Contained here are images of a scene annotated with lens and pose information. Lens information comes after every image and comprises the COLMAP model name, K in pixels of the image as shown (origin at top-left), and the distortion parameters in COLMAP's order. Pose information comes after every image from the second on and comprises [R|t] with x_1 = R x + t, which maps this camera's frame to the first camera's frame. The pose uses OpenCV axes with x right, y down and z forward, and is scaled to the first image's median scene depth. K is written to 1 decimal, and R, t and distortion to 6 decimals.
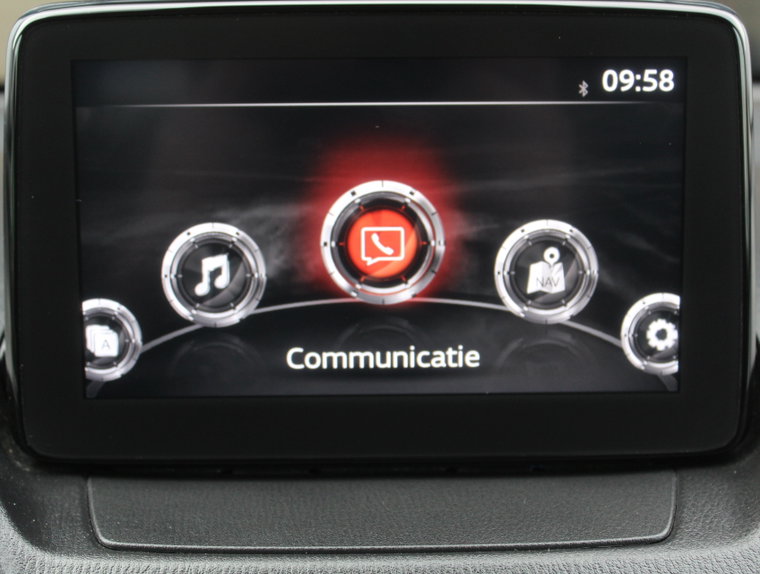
lens RADIAL K [[1149.4, 0, 376.0], [0, 1149.4, 286.4], [0, 0, 1]] dist [-0.036353, 0.000000]
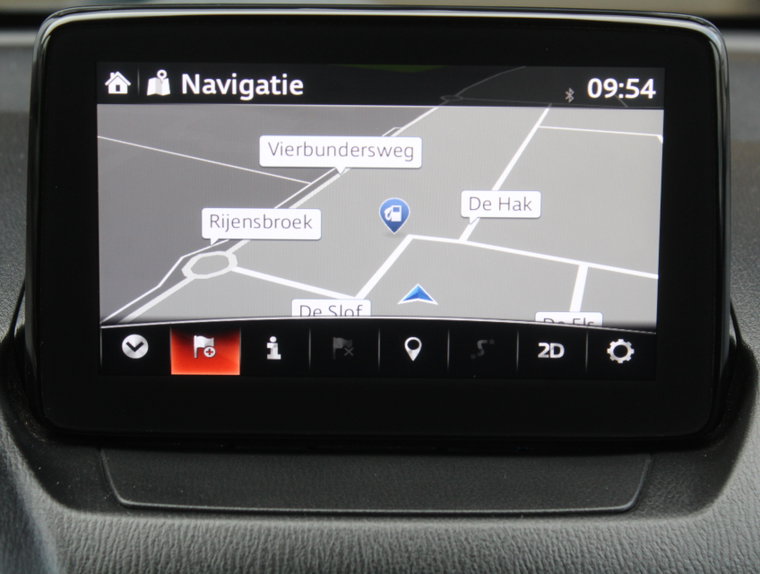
lens RADIAL K [[1703.0, 0, 381.6], [0, 1703.0, 286.7], [0, 0, 1]] dist [0.078970, 0.000000]
pose [[0.999800, 0.019547, -0.004260, 0.016001], [-0.019430, 0.999475, 0.025931, -0.032933], [0.004765, -0.025843, 0.999655, -0.632620]]
